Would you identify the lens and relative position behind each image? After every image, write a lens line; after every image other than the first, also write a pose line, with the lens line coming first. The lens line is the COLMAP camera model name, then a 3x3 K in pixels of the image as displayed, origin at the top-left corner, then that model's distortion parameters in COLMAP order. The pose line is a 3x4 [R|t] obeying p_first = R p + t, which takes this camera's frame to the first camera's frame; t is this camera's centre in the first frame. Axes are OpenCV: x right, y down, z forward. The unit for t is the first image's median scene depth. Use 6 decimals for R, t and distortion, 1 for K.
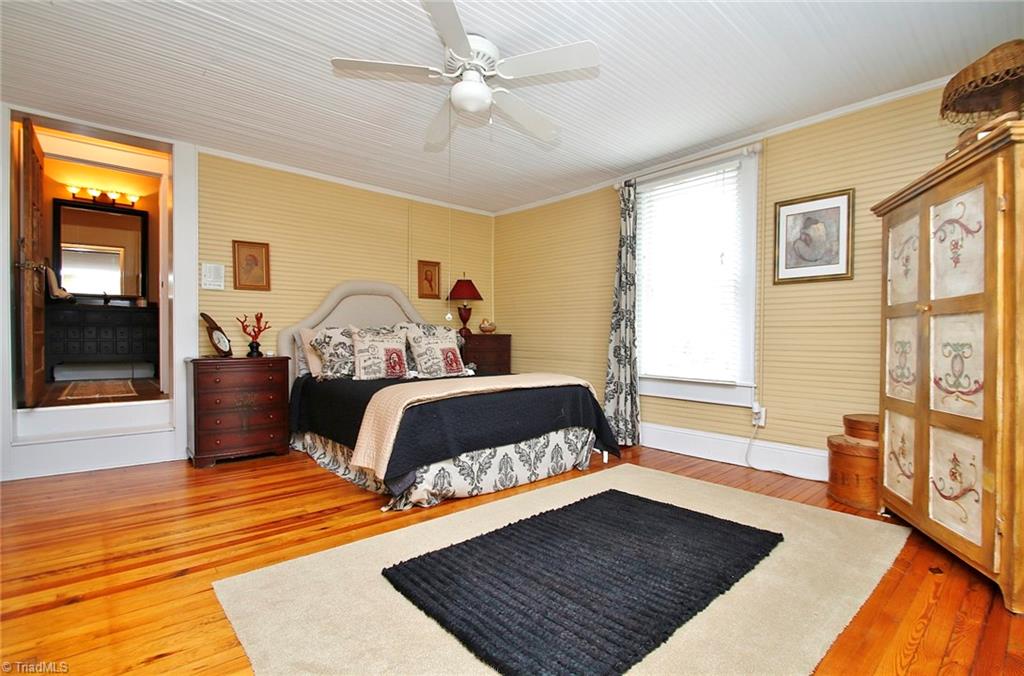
lens RADIAL K [[472.8, 0, 511.9], [0, 472.8, 337.7], [0, 0, 1]] dist [-0.005381, -0.001753]
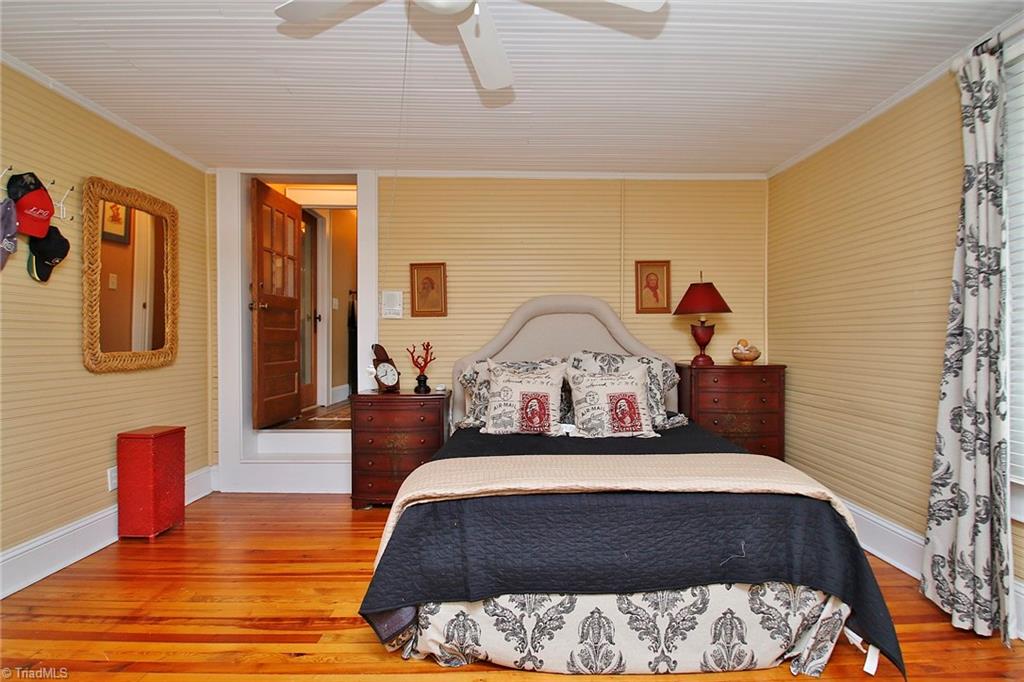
lens RADIAL K [[522.6, 0, 514.8], [0, 522.6, 343.8], [0, 0, 1]] dist [-0.010992, -0.003821]
pose [[0.764615, -0.003571, -0.644478, 0.235883], [0.001893, 0.999993, -0.003295, -0.047860], [0.644485, 0.001299, 0.764616, 0.365879]]
